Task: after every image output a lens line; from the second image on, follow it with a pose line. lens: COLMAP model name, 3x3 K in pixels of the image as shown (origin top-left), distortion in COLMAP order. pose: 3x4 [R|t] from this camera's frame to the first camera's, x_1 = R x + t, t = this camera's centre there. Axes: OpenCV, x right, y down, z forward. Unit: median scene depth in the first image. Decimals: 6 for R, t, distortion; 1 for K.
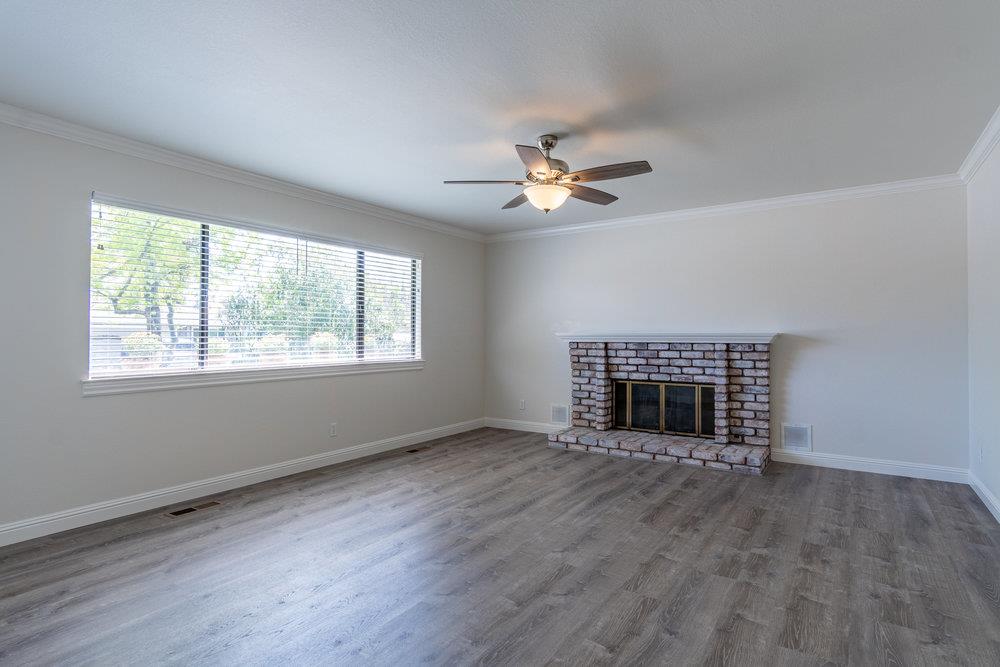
lens RADIAL K [[527.8, 0, 500.1], [0, 527.8, 334.6], [0, 0, 1]] dist [0.003736, 0.003612]
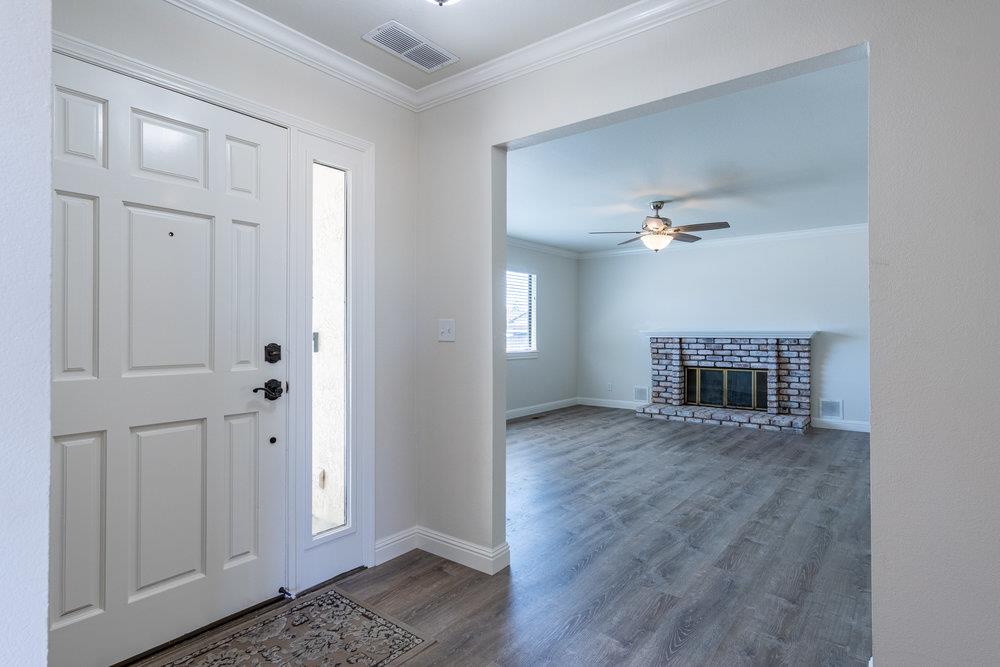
lens RADIAL K [[527.8, 0, 499.9], [0, 527.8, 328.8], [0, 0, 1]] dist [0.003736, 0.003612]
pose [[0.997852, 0.003282, -0.065431, -0.152249], [-0.003790, 0.999964, -0.007646, 0.004034], [0.065403, 0.007877, 0.997828, -0.315502]]
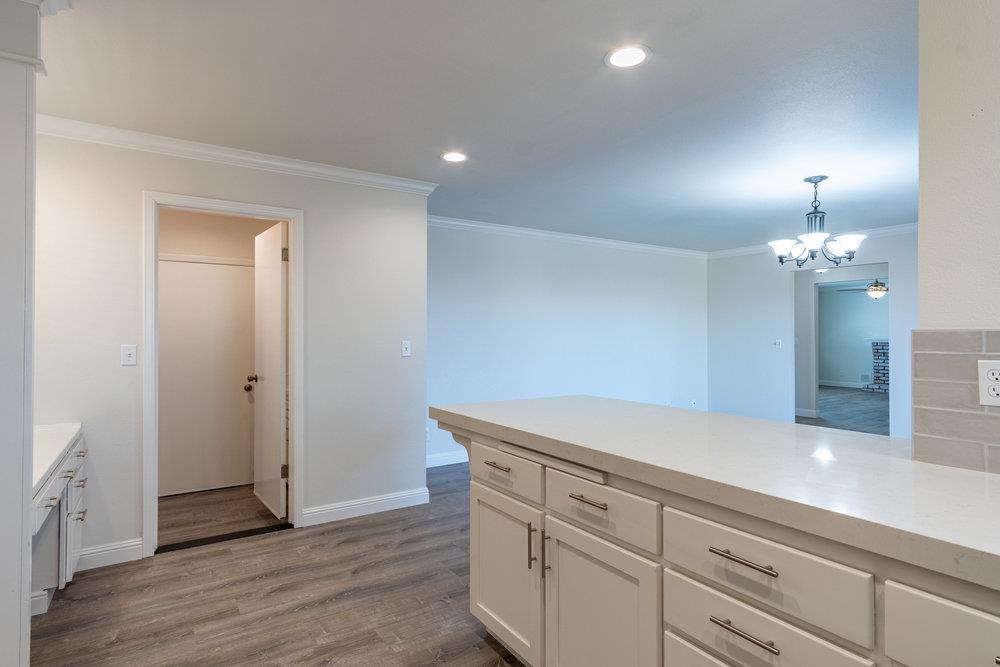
lens RADIAL K [[527.8, 0, 506.1], [0, 527.8, 327.0], [0, 0, 1]] dist [0.003736, 0.003612]
pose [[0.925392, -0.000865, -0.379011, -0.411225], [-0.004498, 0.999902, -0.013262, -0.012402], [0.378986, 0.013977, 0.925297, -1.468509]]
